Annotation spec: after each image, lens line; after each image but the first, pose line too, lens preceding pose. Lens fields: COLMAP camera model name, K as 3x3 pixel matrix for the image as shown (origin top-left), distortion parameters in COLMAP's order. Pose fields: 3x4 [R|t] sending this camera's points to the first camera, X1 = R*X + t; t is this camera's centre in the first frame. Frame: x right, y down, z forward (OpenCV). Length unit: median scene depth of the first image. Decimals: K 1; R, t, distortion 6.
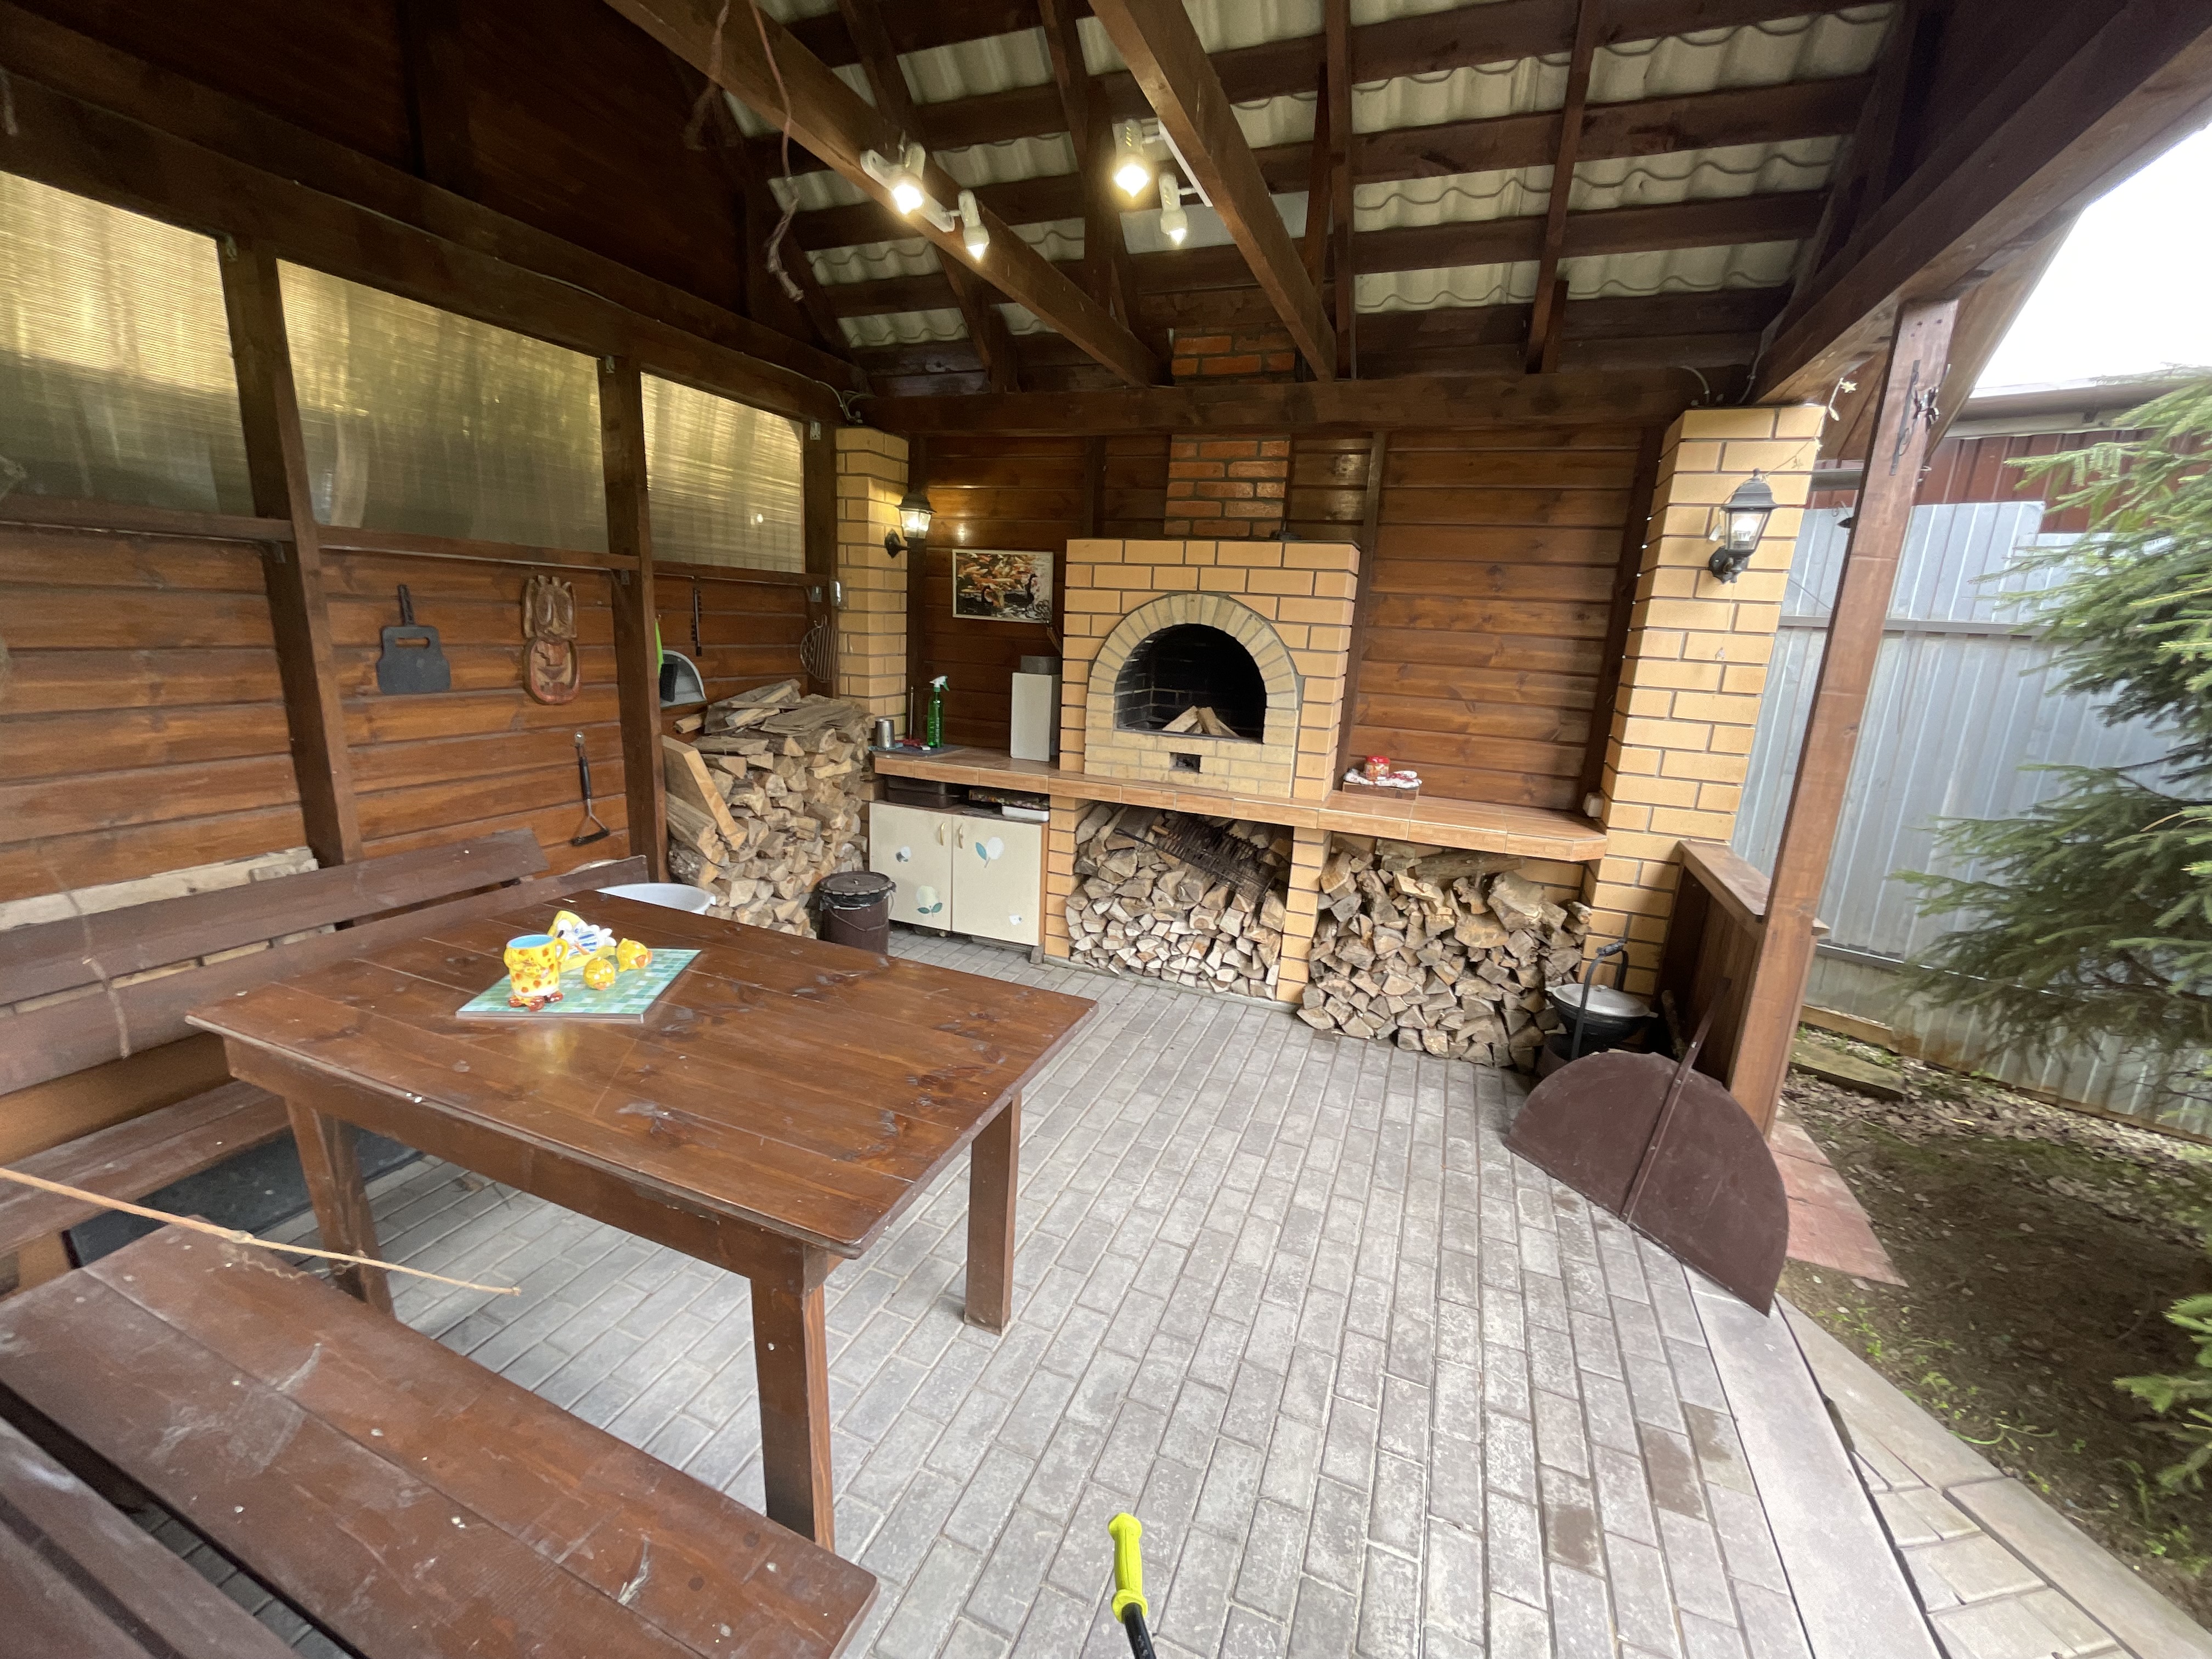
lens RADIAL K [[898.2, 0, 1103.3], [0, 898.2, 825.4], [0, 0, 1]] dist [-0.003128, 0.000031]
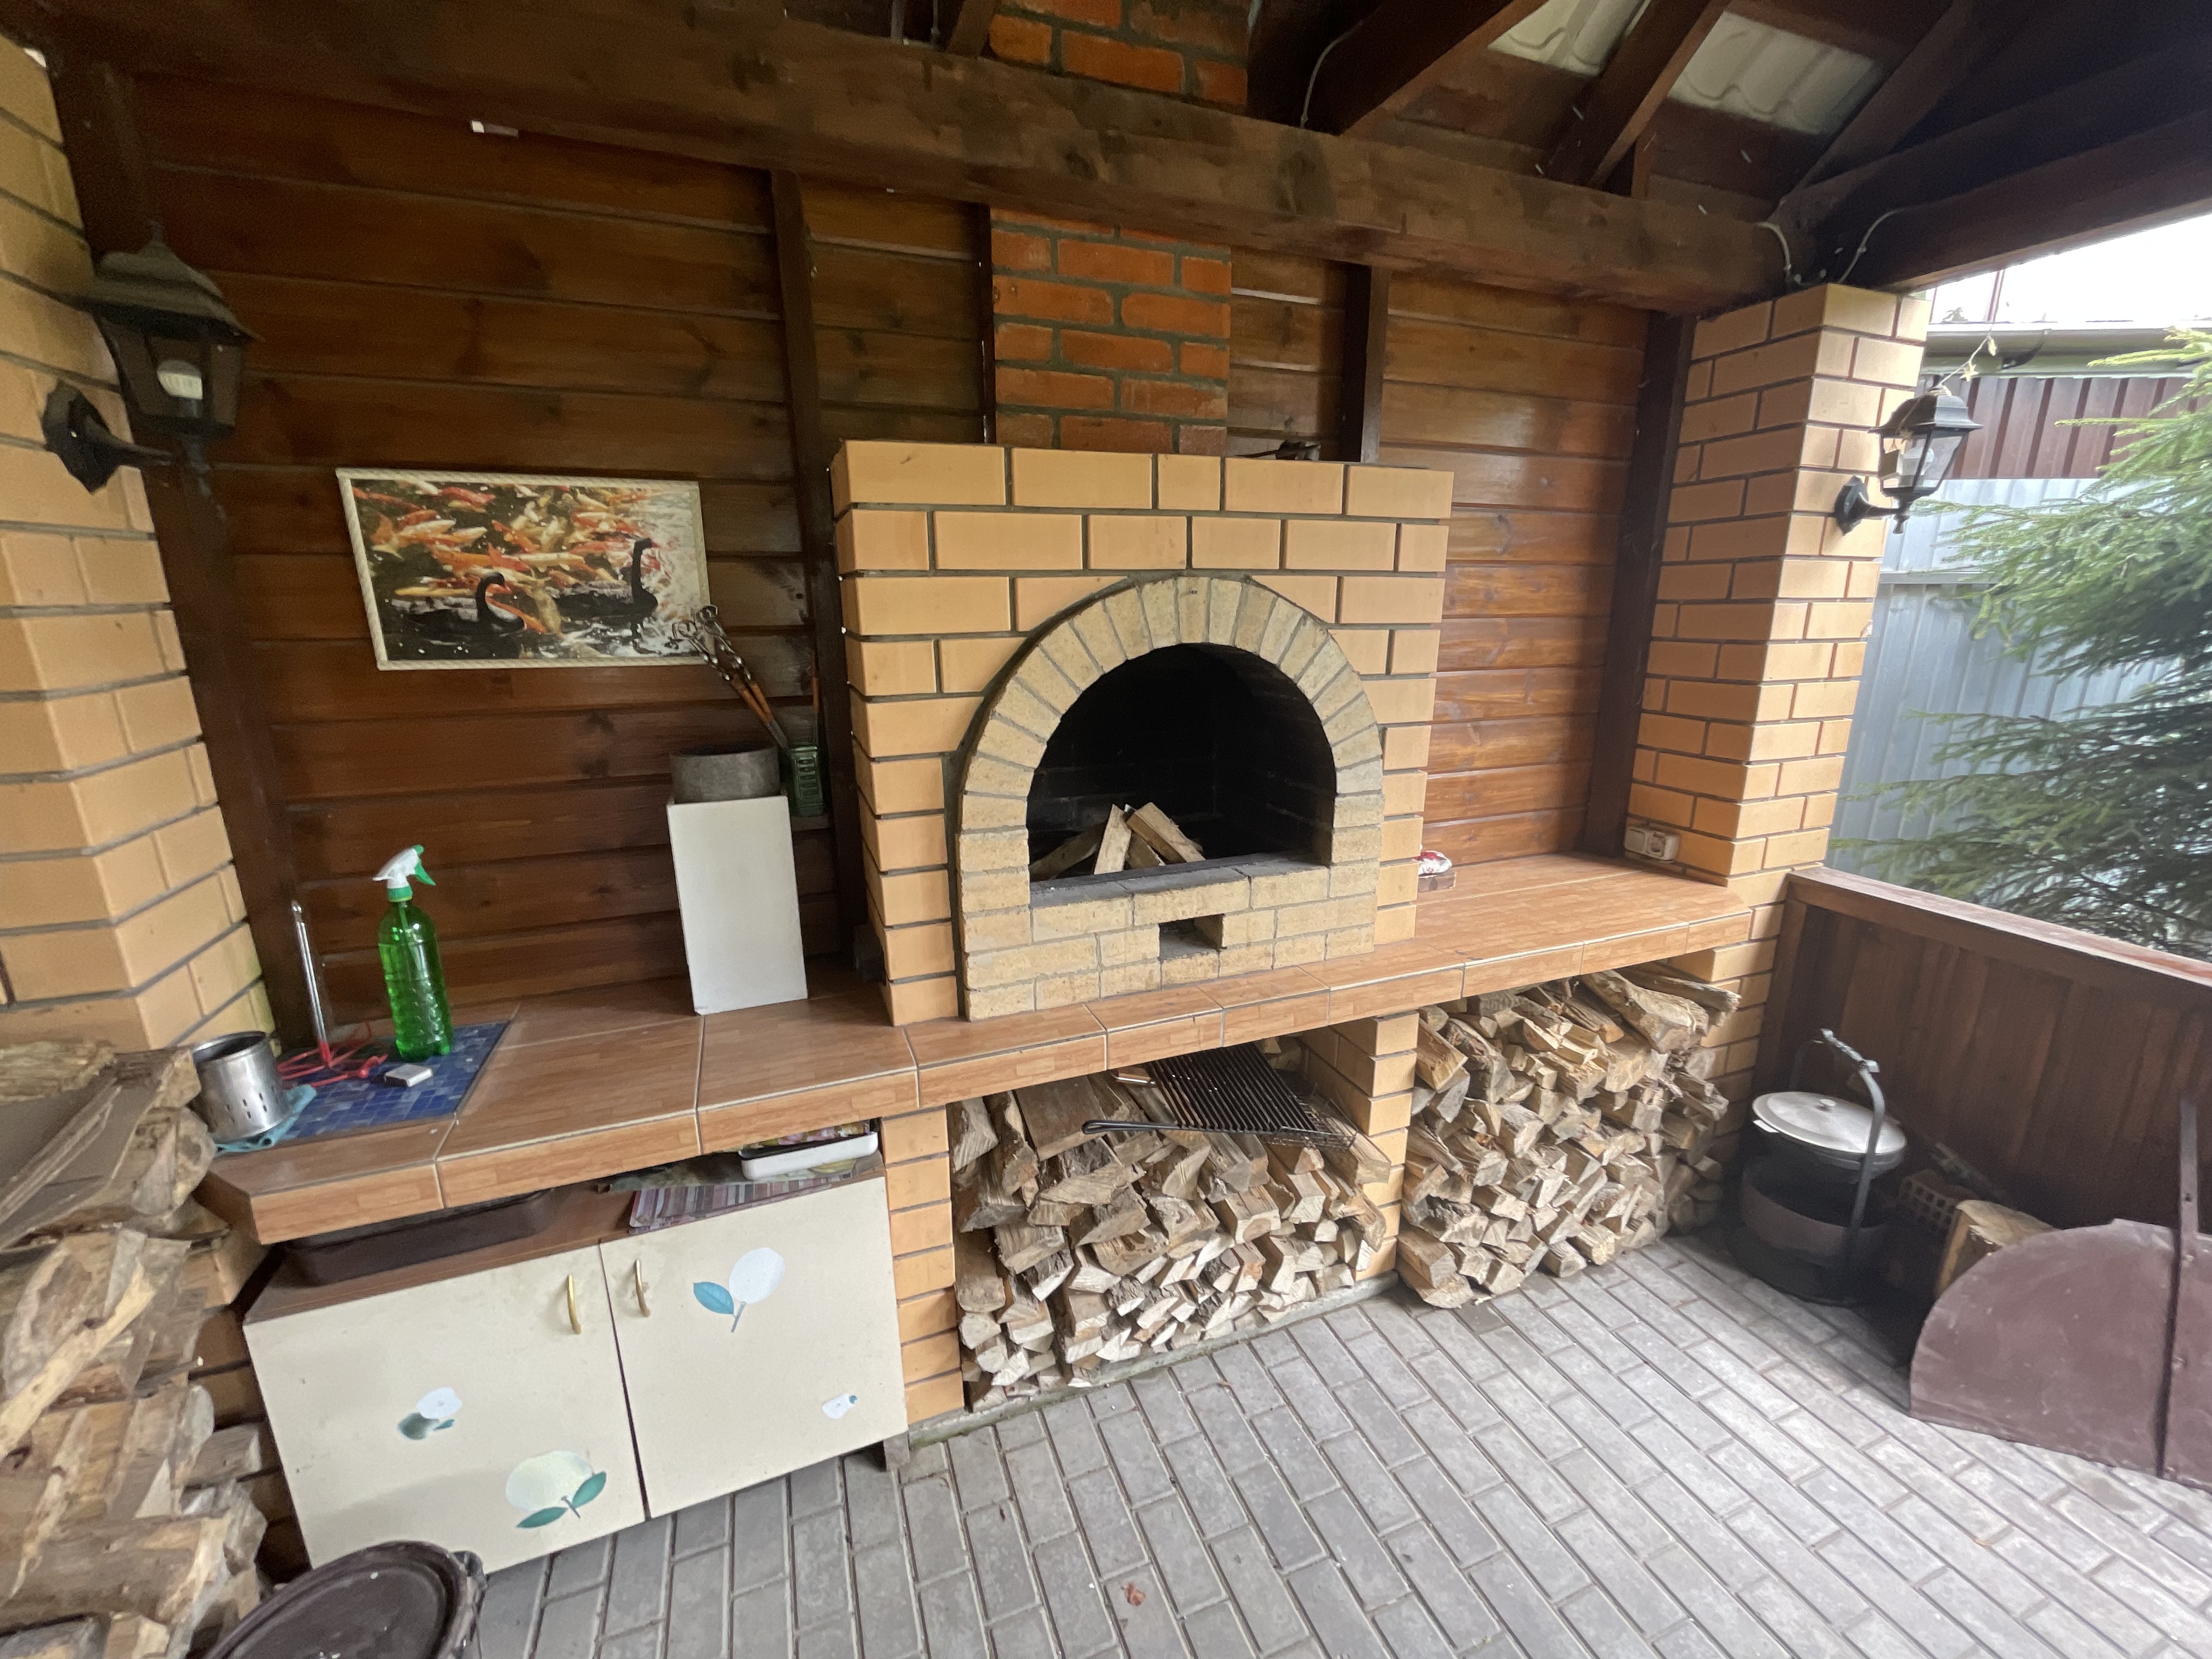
lens RADIAL K [[898.2, 0, 1099.2], [0, 898.2, 826.4], [0, 0, 1]] dist [-0.003128, 0.000031]
pose [[0.737460, -0.220213, 0.638482, -0.227839], [0.195385, 0.974490, 0.110429, -0.183508], [-0.646512, 0.043313, 0.761673, 0.654051]]
